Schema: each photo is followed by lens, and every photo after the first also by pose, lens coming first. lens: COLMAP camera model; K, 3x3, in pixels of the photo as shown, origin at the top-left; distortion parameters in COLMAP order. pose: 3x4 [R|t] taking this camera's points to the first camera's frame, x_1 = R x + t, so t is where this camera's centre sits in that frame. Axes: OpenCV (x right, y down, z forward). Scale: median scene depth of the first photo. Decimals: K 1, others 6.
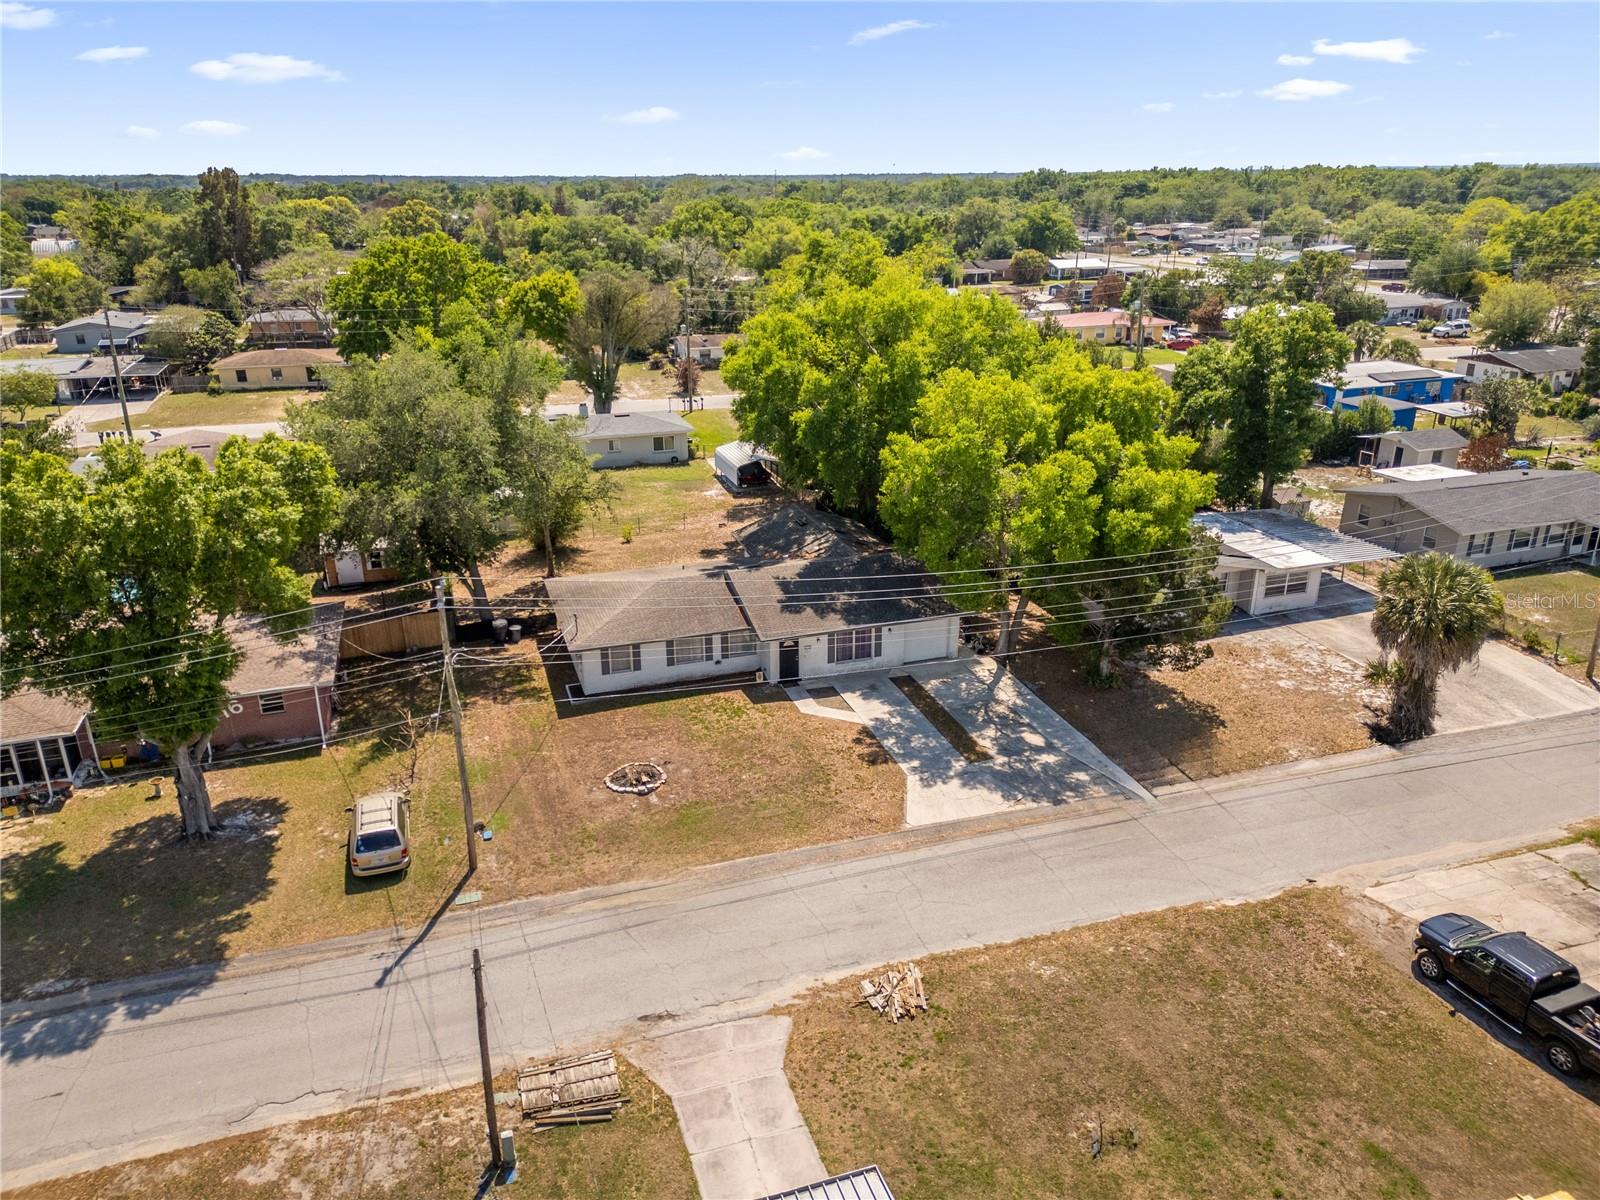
lens RADIAL K [[1111.0, 0, 796.4], [0, 1111.0, 610.9], [0, 0, 1]] dist [0.073071, -0.073697]
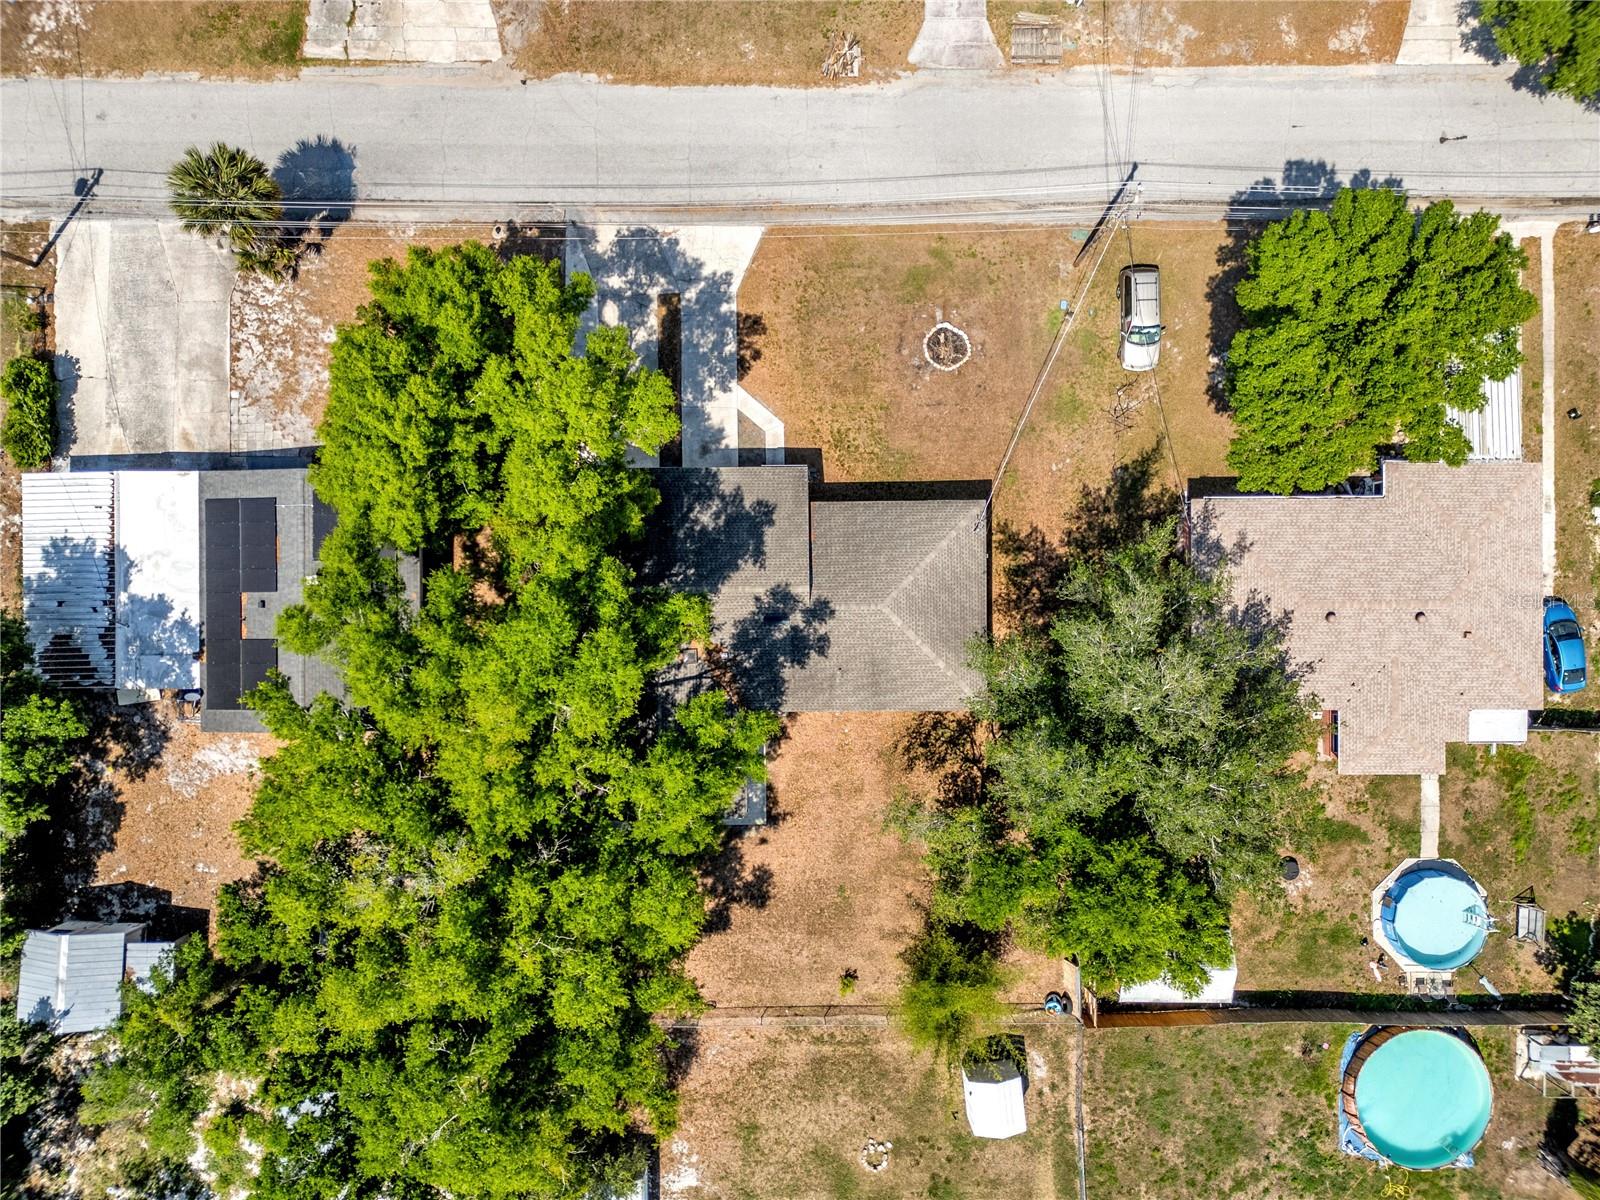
lens RADIAL K [[1122.8, 0, 800.0], [0, 1122.8, 600.0], [0, 0, 1]] dist [0.059789, -0.047417]
pose [[-0.953656, -0.300898, -0.001043, -0.060416], [0.107067, -0.342569, 0.933372, -0.998519], [-0.281208, 0.890004, 0.358909, 0.736530]]
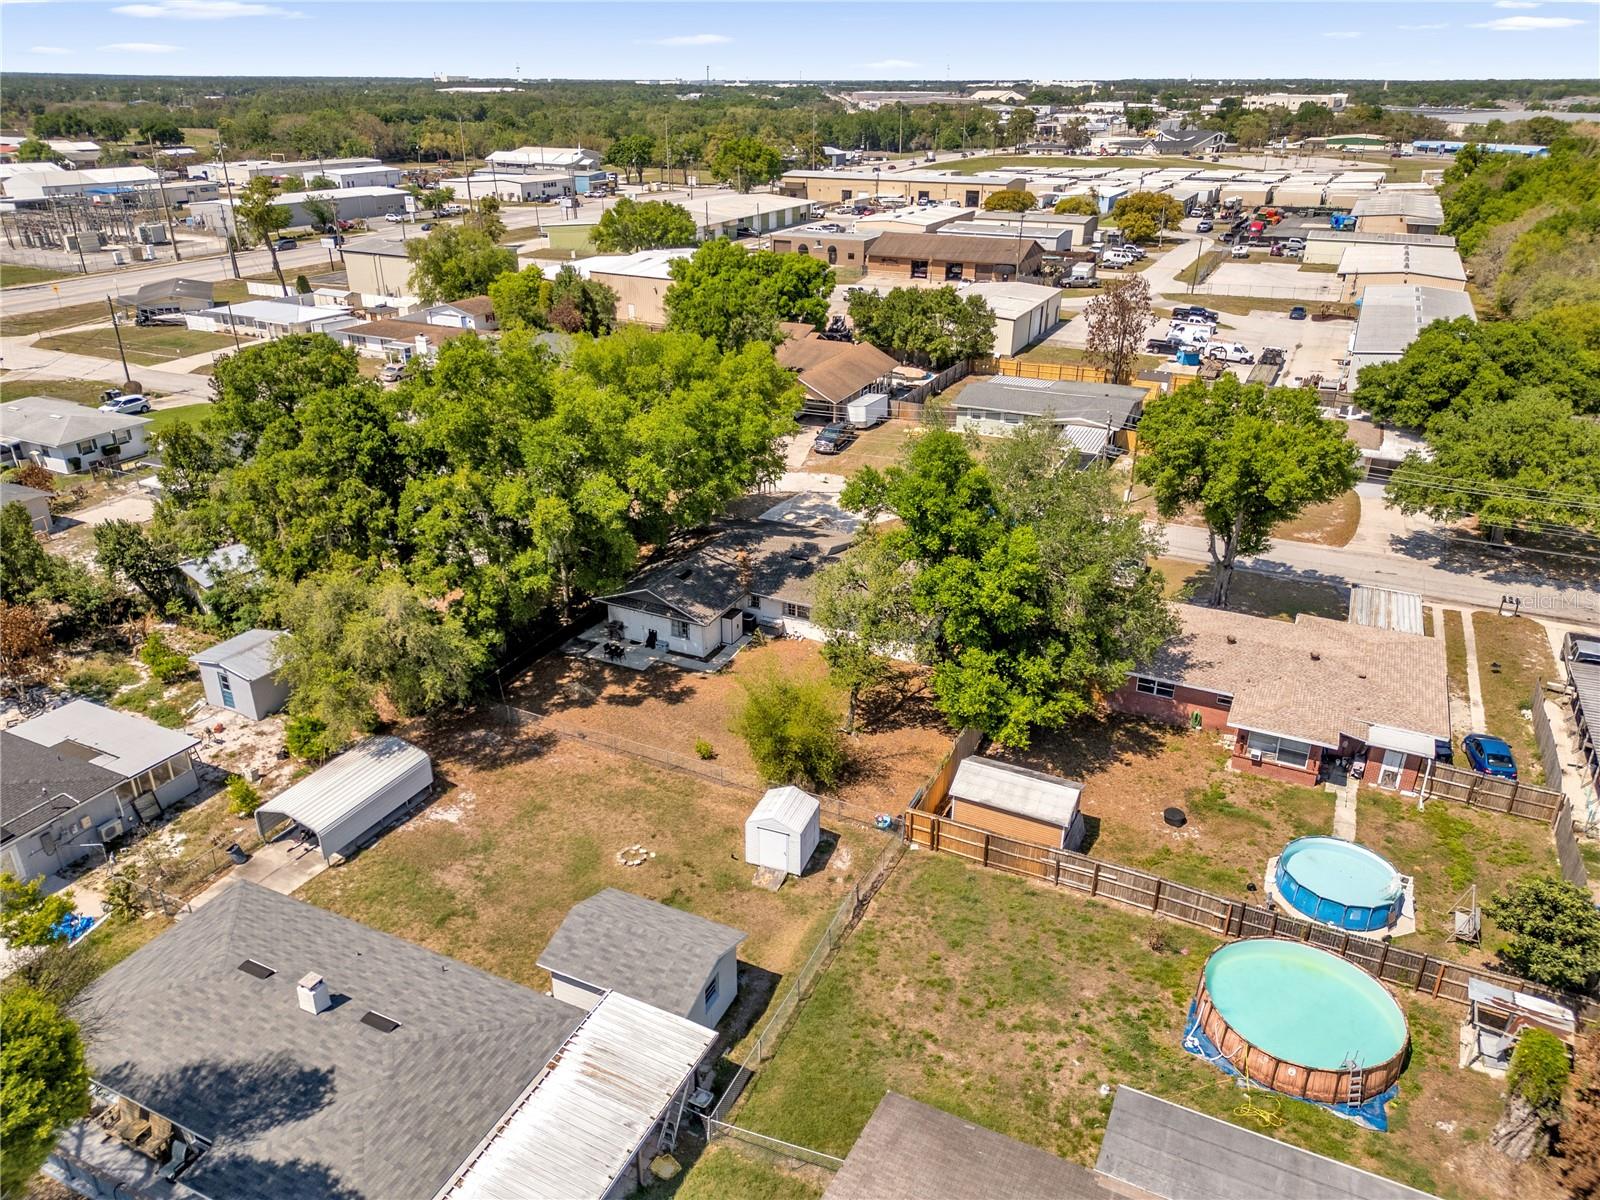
lens RADIAL K [[1111.0, 0, 796.4], [0, 1111.0, 610.9], [0, 0, 1]] dist [0.073071, -0.073697]
pose [[-0.722292, -0.291340, 0.627228, -0.932397], [0.252981, 0.732780, 0.631691, -0.872317], [-0.643657, 0.614942, -0.455578, 1.804970]]
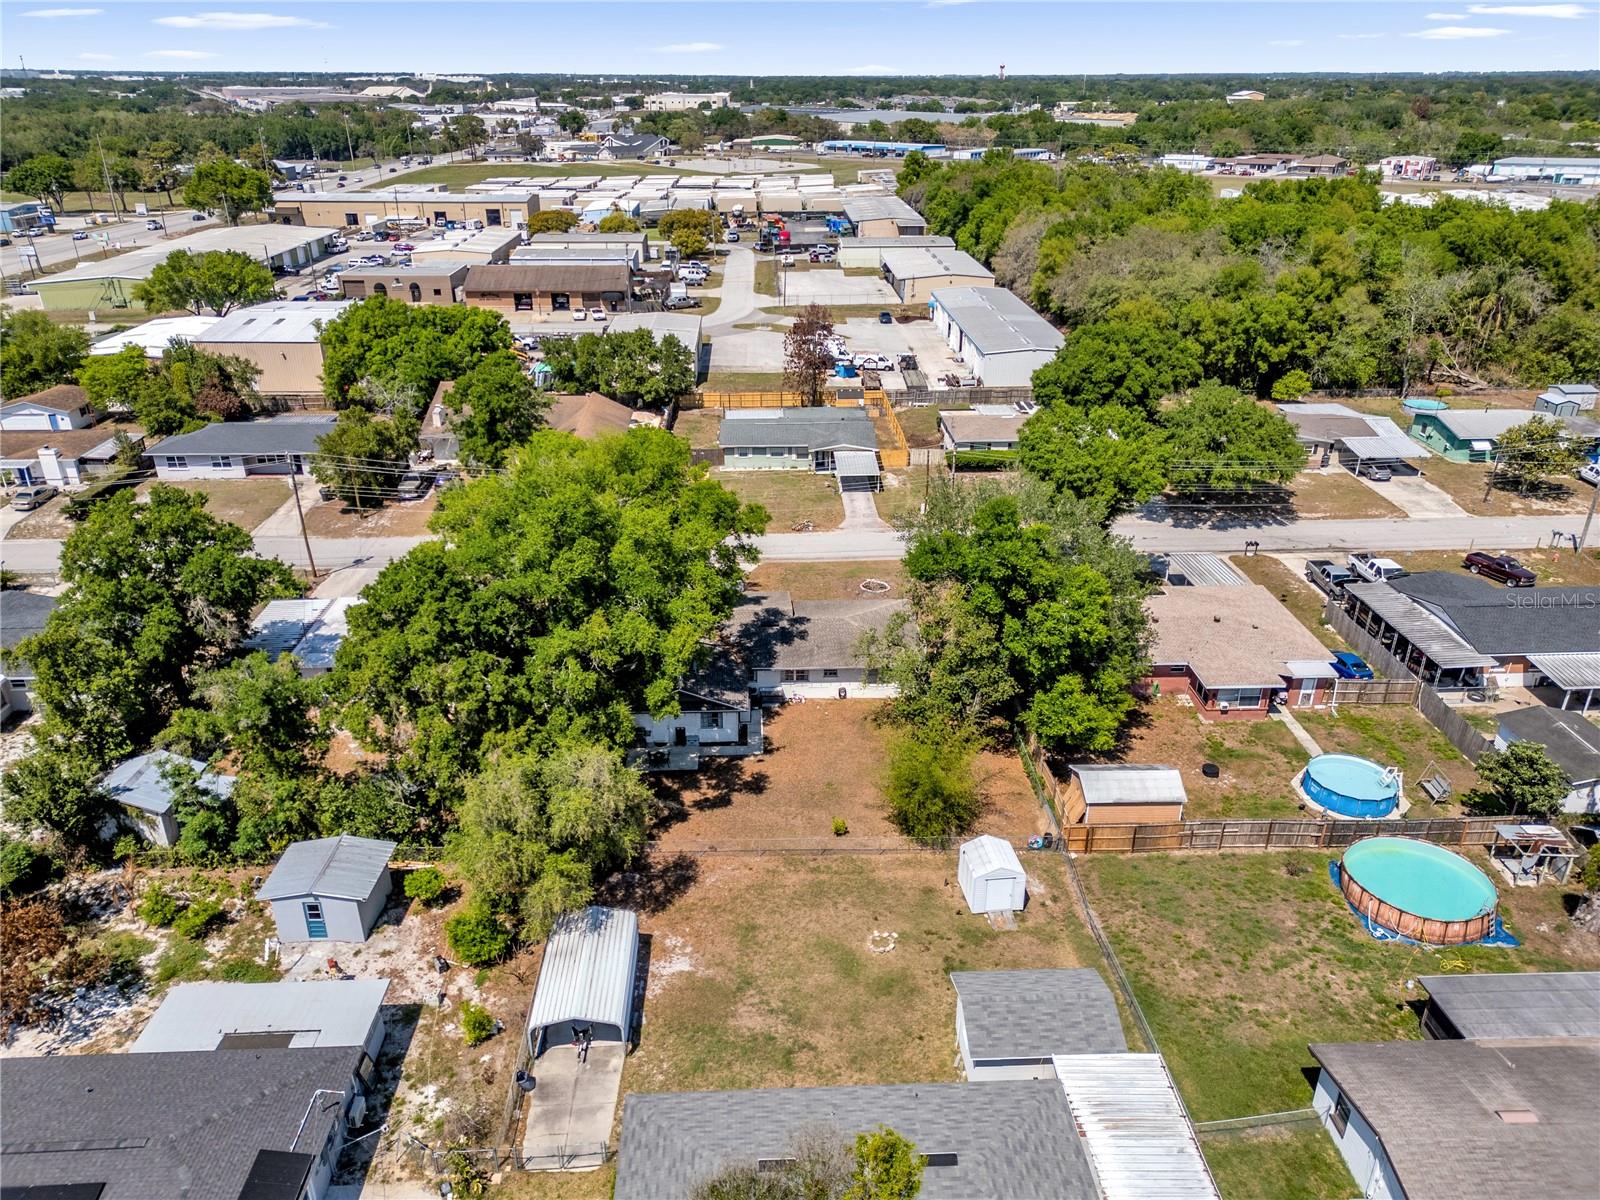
lens RADIAL K [[1111.0, 0, 796.4], [0, 1111.0, 610.9], [0, 0, 1]] dist [0.073071, -0.073697]
pose [[-0.963099, -0.110360, 0.245482, -0.434641], [0.103332, 0.690560, 0.715855, -1.092750], [-0.248522, 0.714805, -0.653674, 2.057076]]
